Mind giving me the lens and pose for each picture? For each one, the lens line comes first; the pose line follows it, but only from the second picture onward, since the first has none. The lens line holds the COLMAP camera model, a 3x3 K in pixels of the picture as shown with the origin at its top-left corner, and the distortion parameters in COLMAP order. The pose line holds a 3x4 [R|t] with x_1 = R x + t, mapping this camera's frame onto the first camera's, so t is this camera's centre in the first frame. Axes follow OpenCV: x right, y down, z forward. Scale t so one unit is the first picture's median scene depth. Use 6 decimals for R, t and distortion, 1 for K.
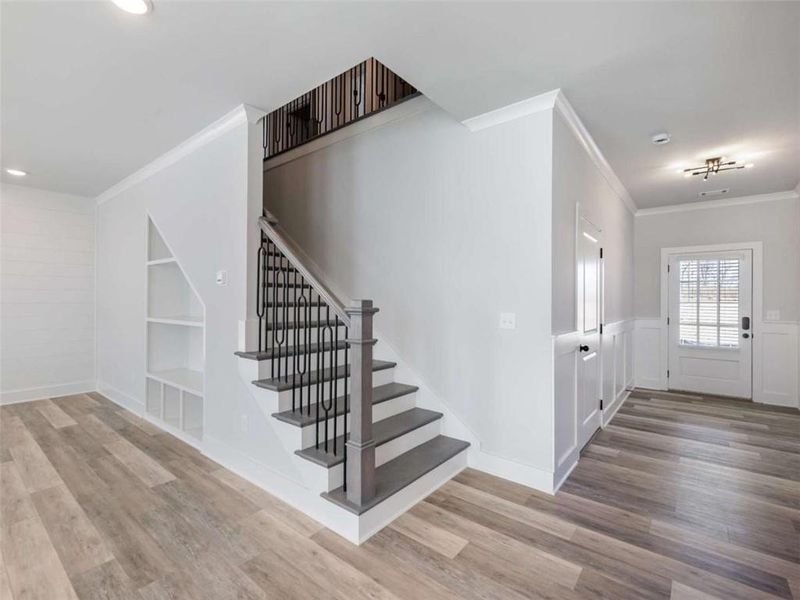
lens RADIAL K [[366.0, 0, 400.0], [0, 366.0, 300.0], [0, 0, 1]] dist [-0.002604, -0.000354]
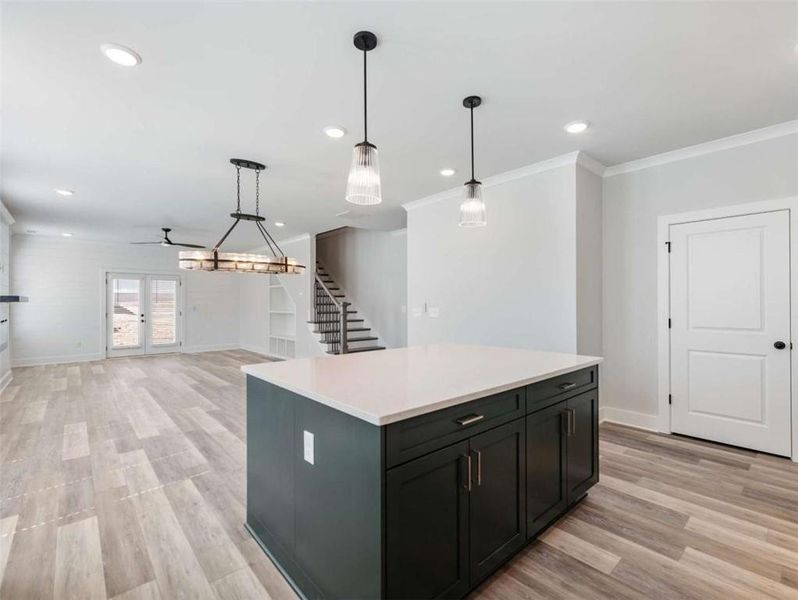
lens RADIAL K [[365.0, 0, 399.0], [0, 365.0, 300.0], [0, 0, 1]] dist [-0.002604, -0.000354]
pose [[0.980958, -0.022221, -0.192946, 0.779935], [0.022416, 0.999748, -0.001168, -0.005596], [0.192923, -0.003179, 0.981209, -1.599541]]
